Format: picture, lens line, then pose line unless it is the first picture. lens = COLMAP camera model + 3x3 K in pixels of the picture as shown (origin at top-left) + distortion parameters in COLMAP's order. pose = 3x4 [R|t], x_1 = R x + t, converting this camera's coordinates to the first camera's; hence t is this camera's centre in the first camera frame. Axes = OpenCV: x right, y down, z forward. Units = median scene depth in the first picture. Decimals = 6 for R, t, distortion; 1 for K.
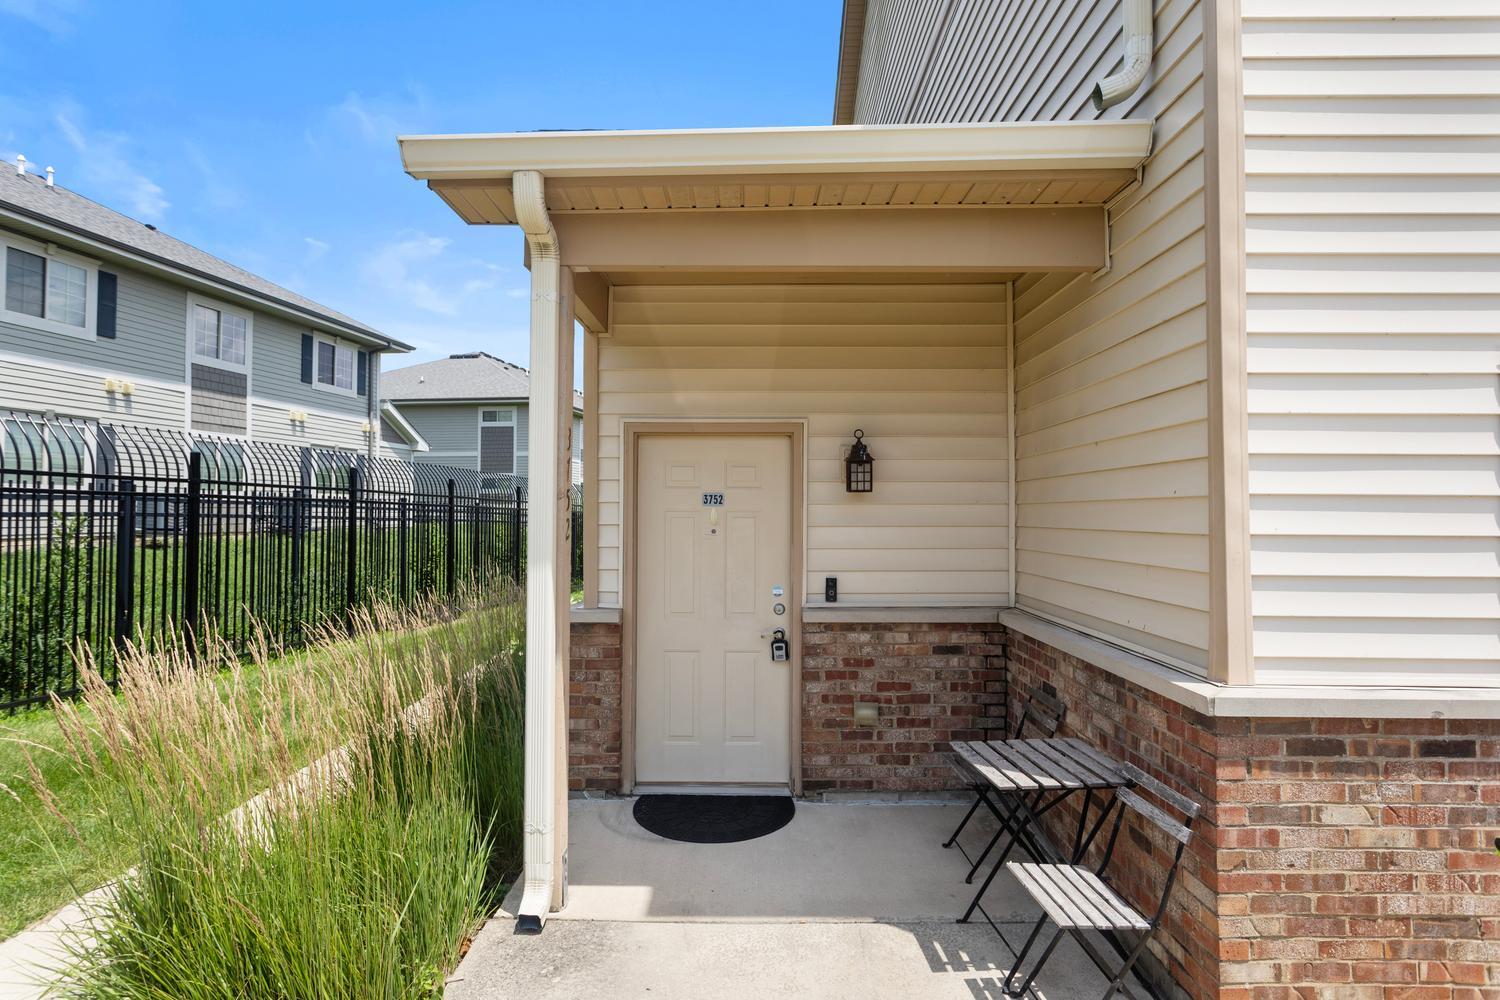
lens RADIAL K [[809.4, 0, 743.2], [0, 809.4, 492.5], [0, 0, 1]] dist [-0.001075, 0.001440]
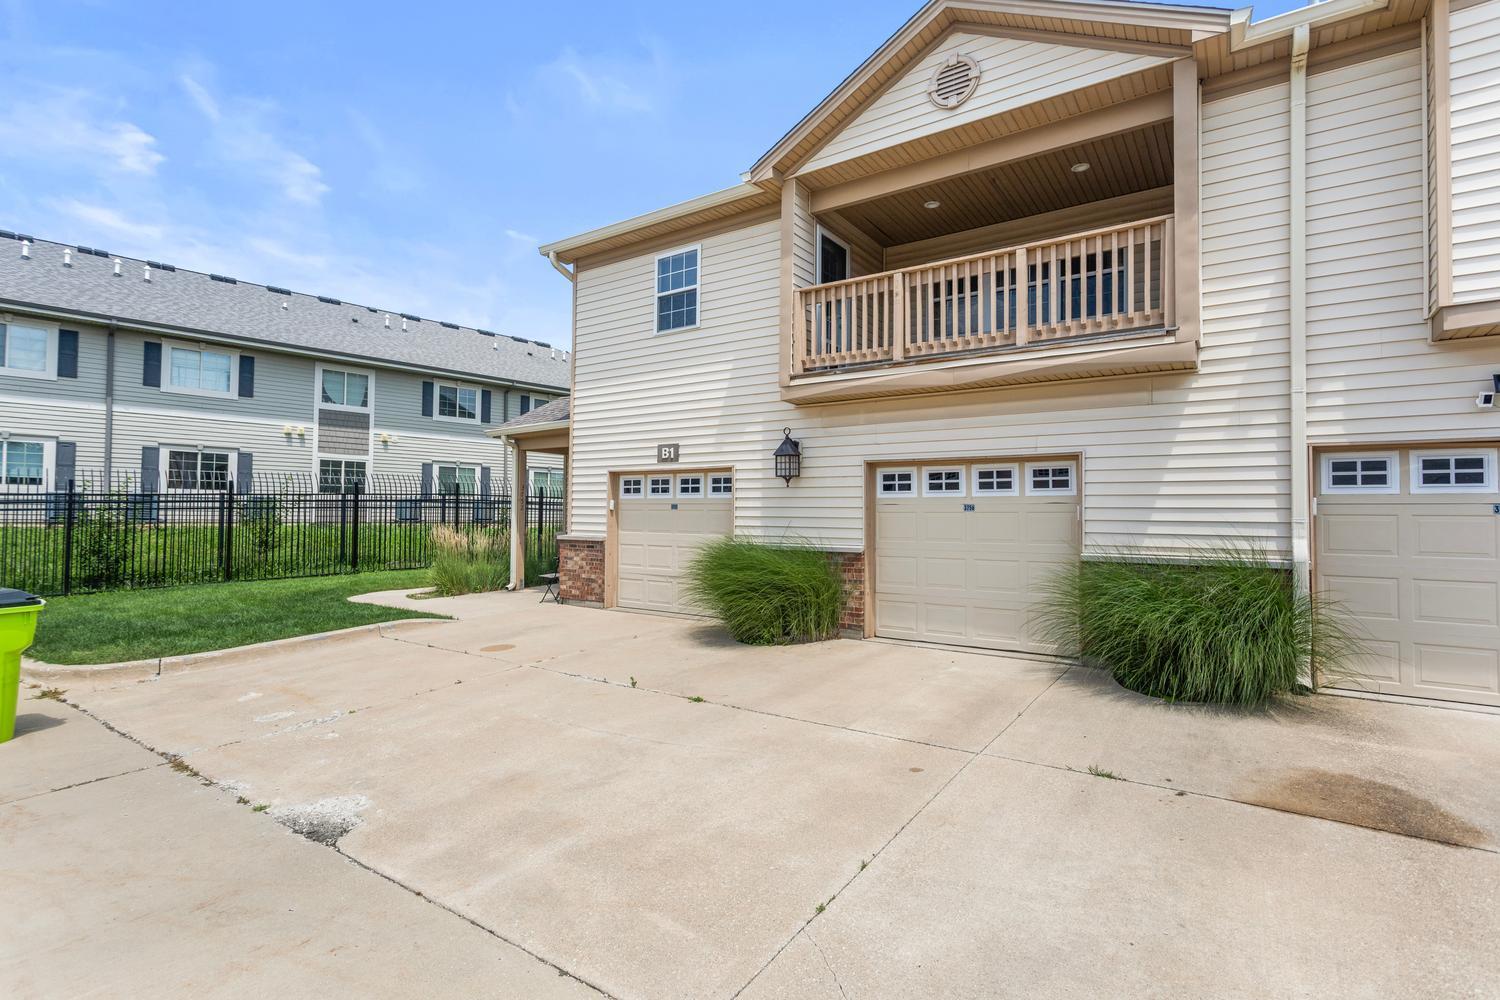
lens RADIAL K [[723.0, 0, 754.9], [0, 723.0, 502.4], [0, 0, 1]] dist [-0.000219, 0.000734]
pose [[0.843809, -0.004479, -0.536625, 2.329071], [0.000379, 0.999970, -0.007750, 0.037488], [0.536643, 0.006336, 0.843785, -1.291230]]
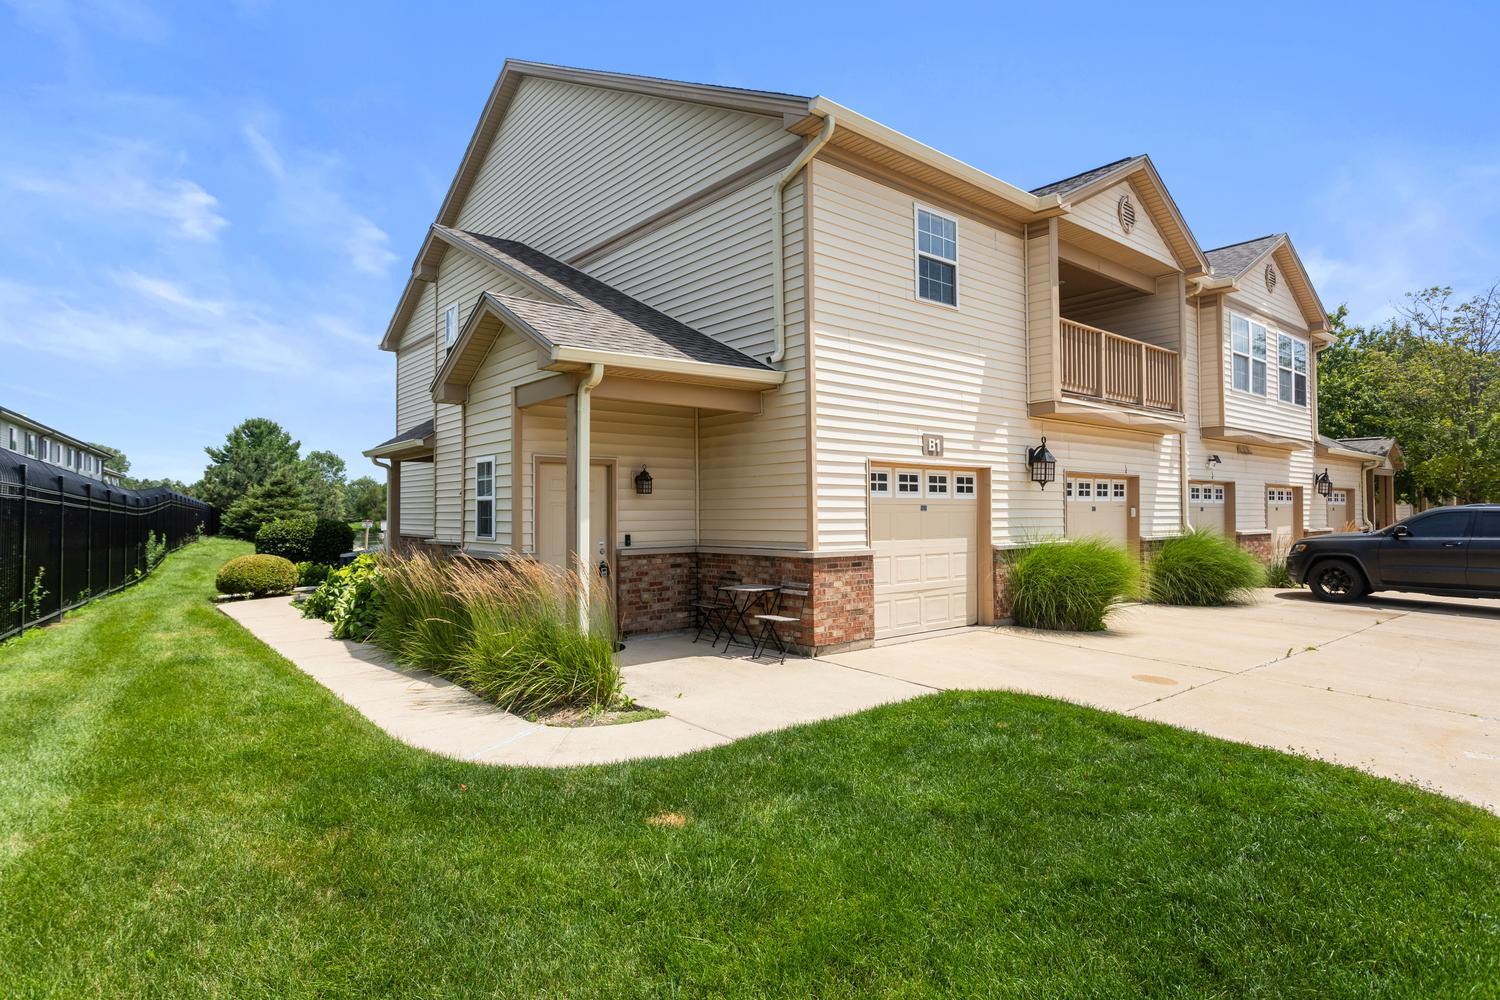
lens RADIAL K [[809.4, 0, 755.6], [0, 809.4, 493.3], [0, 0, 1]] dist [-0.001075, 0.001440]
pose [[0.742403, 0.010704, 0.669868, -1.070036], [-0.007166, 0.999942, -0.008036, 0.013488], [-0.669916, 0.001165, 0.742436, -0.786923]]
